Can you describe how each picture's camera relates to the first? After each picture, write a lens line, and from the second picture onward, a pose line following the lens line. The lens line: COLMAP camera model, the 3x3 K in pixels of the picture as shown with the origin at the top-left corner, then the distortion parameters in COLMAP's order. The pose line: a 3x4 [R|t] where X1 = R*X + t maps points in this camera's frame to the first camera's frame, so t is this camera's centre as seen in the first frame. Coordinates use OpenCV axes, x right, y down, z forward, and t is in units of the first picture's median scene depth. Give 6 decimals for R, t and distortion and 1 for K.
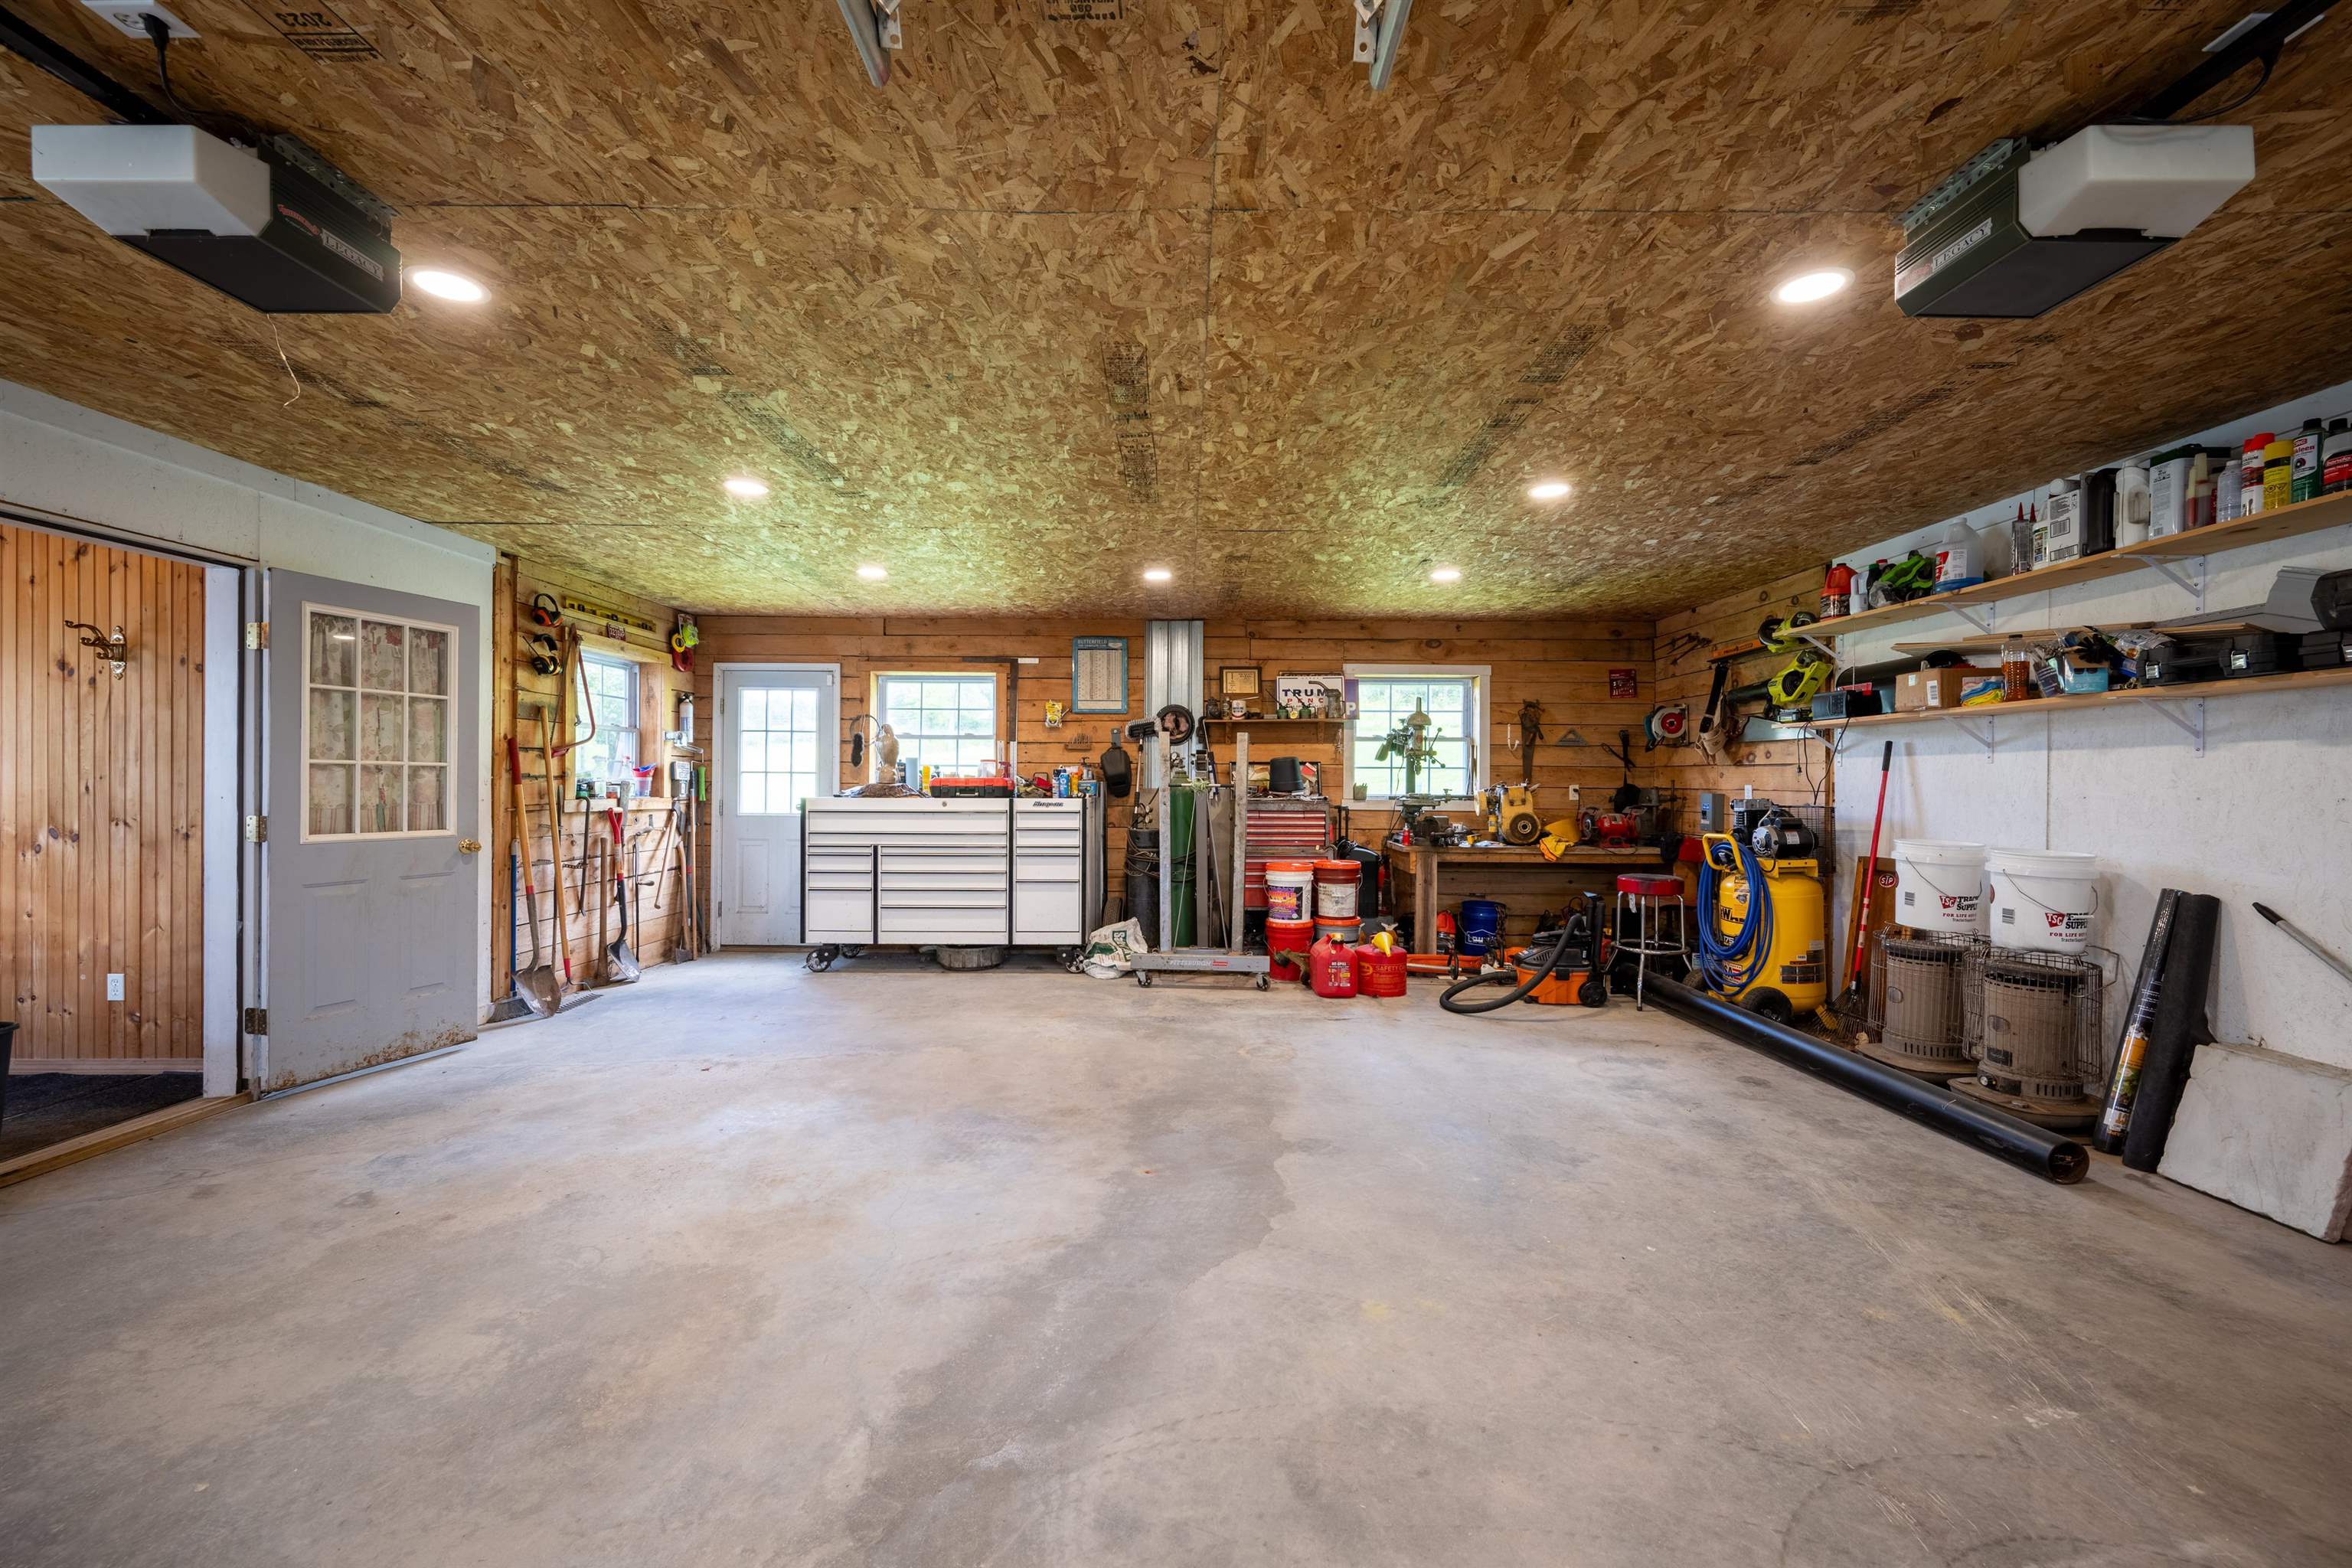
lens RADIAL K [[914.1, 0, 1196.8], [0, 914.1, 792.6], [0, 0, 1]] dist [0.001360, -0.000124]
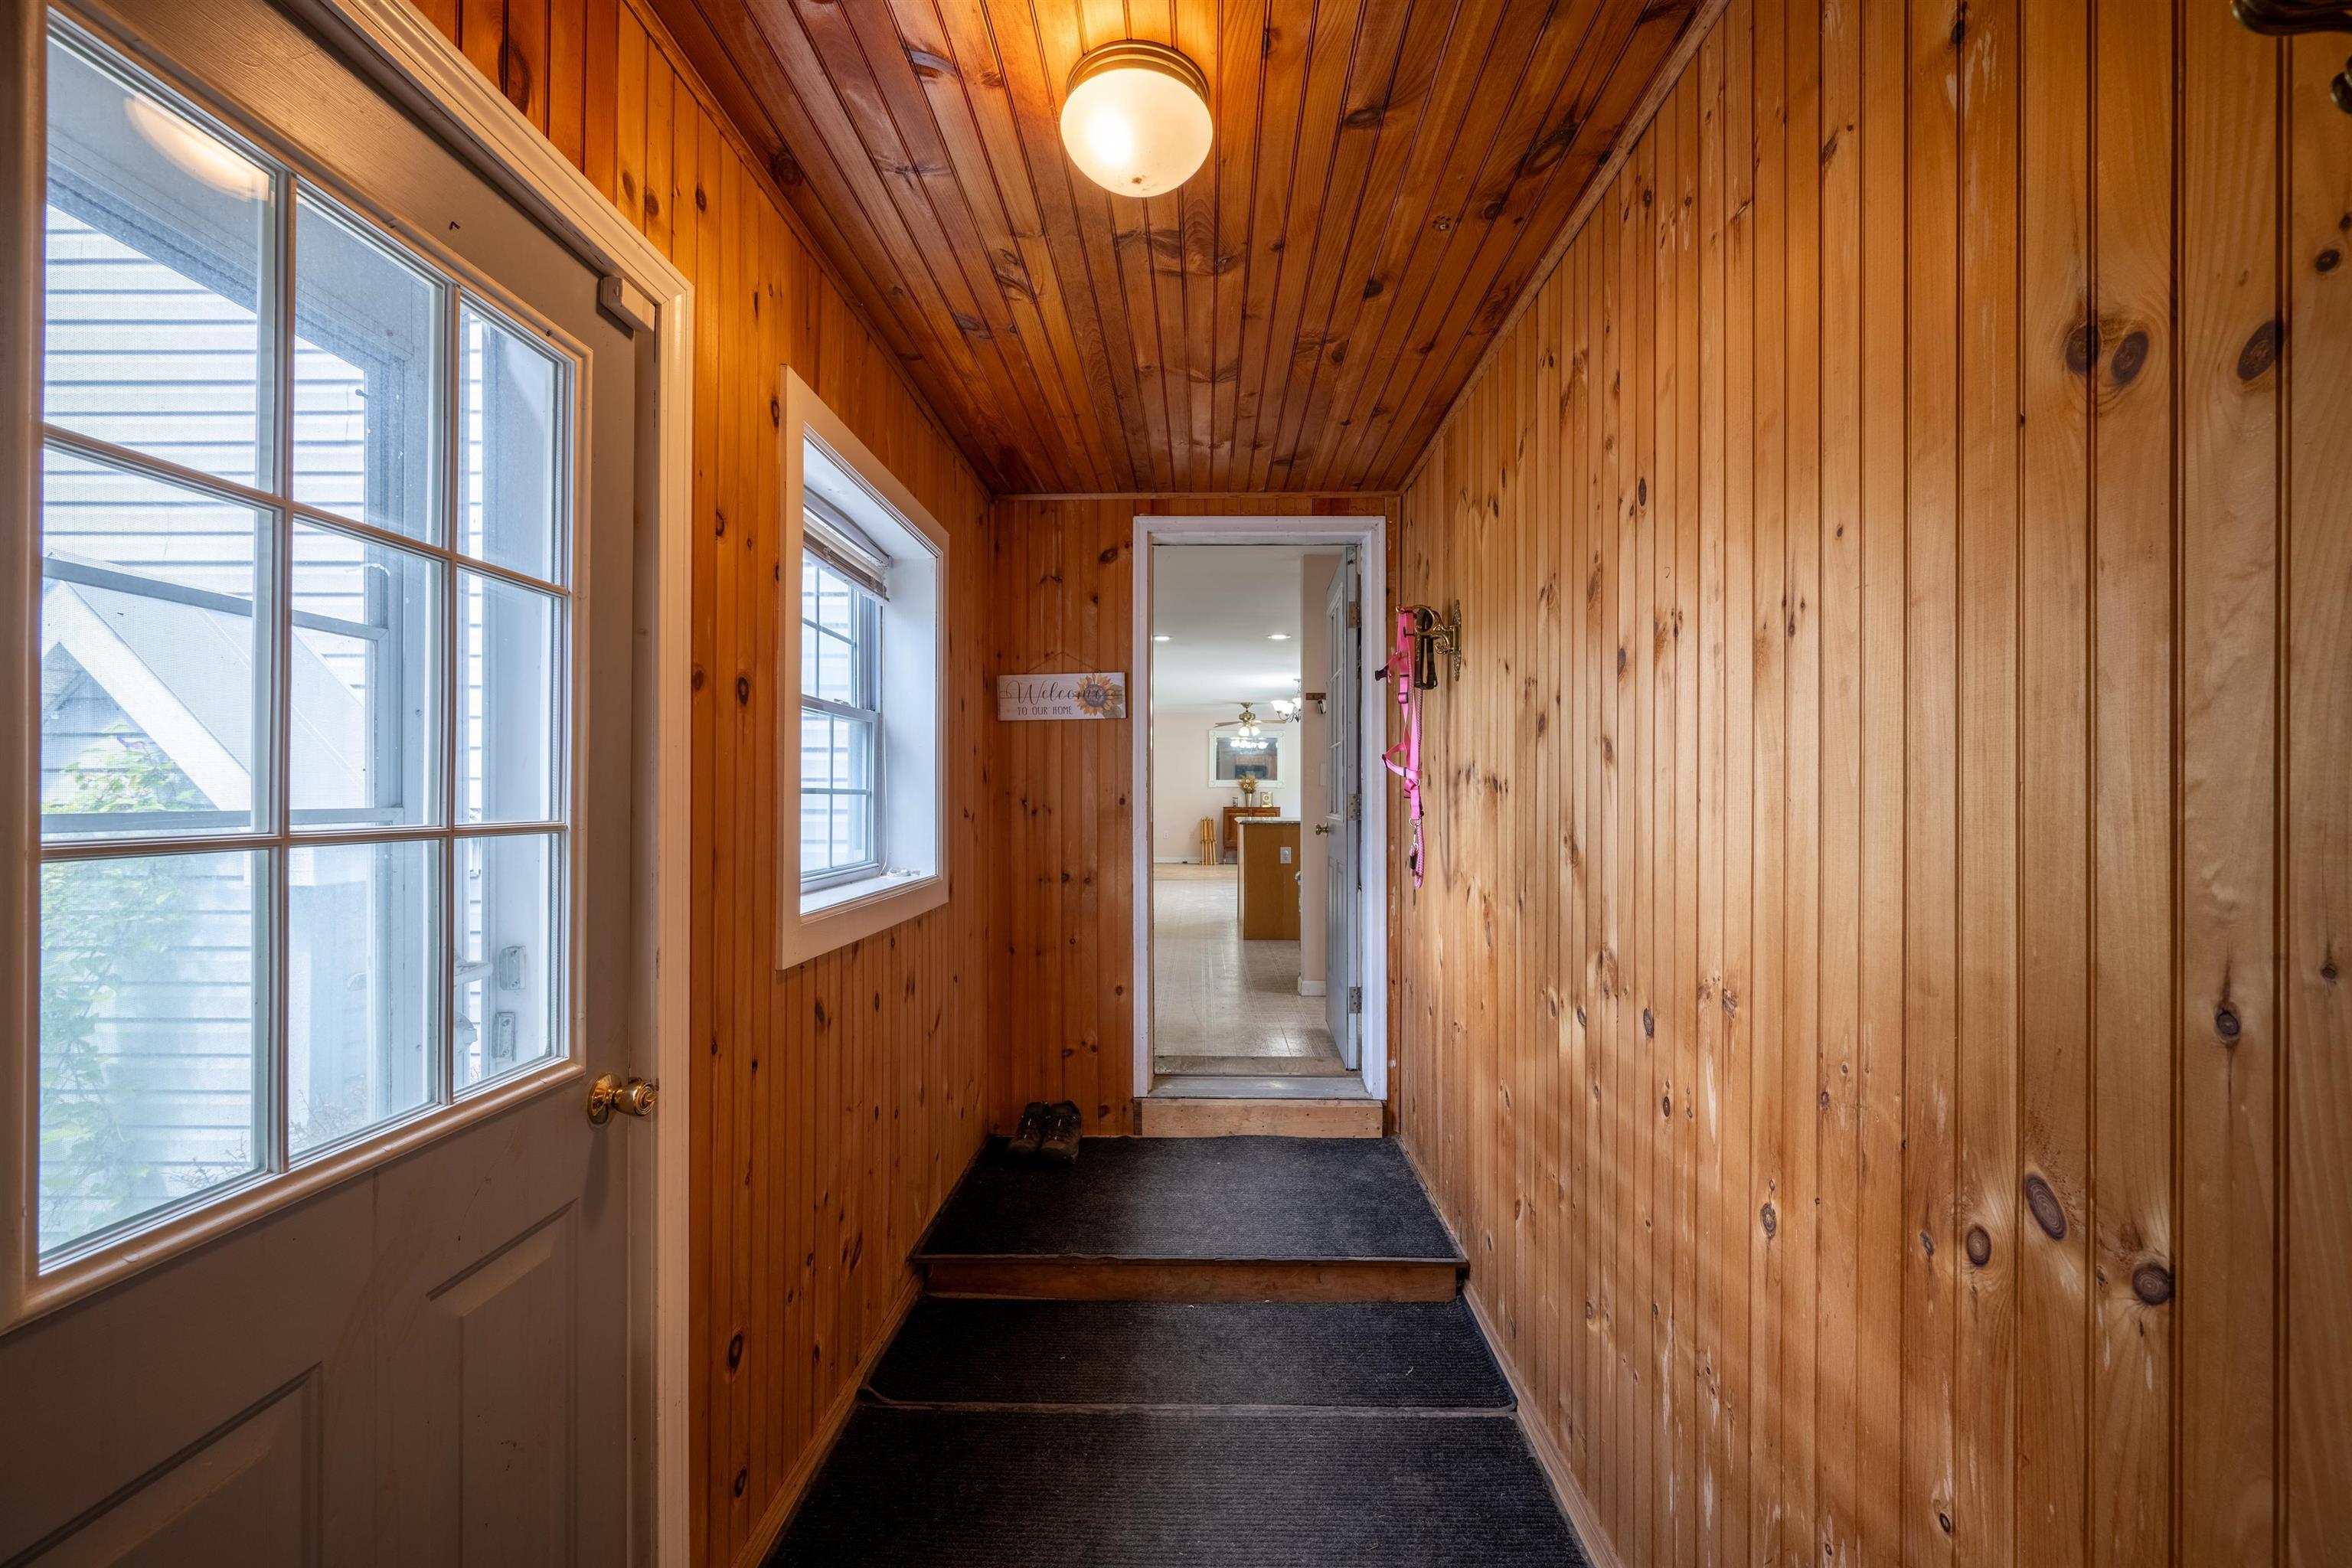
lens RADIAL K [[914.1, 0, 1177.2], [0, 914.1, 788.0], [0, 0, 1]] dist [0.001360, -0.000124]
pose [[-0.034704, -0.006127, -0.999379, -1.041007], [-0.004886, 0.999970, -0.005961, -0.043887], [0.999386, 0.004676, -0.034733, 0.816470]]
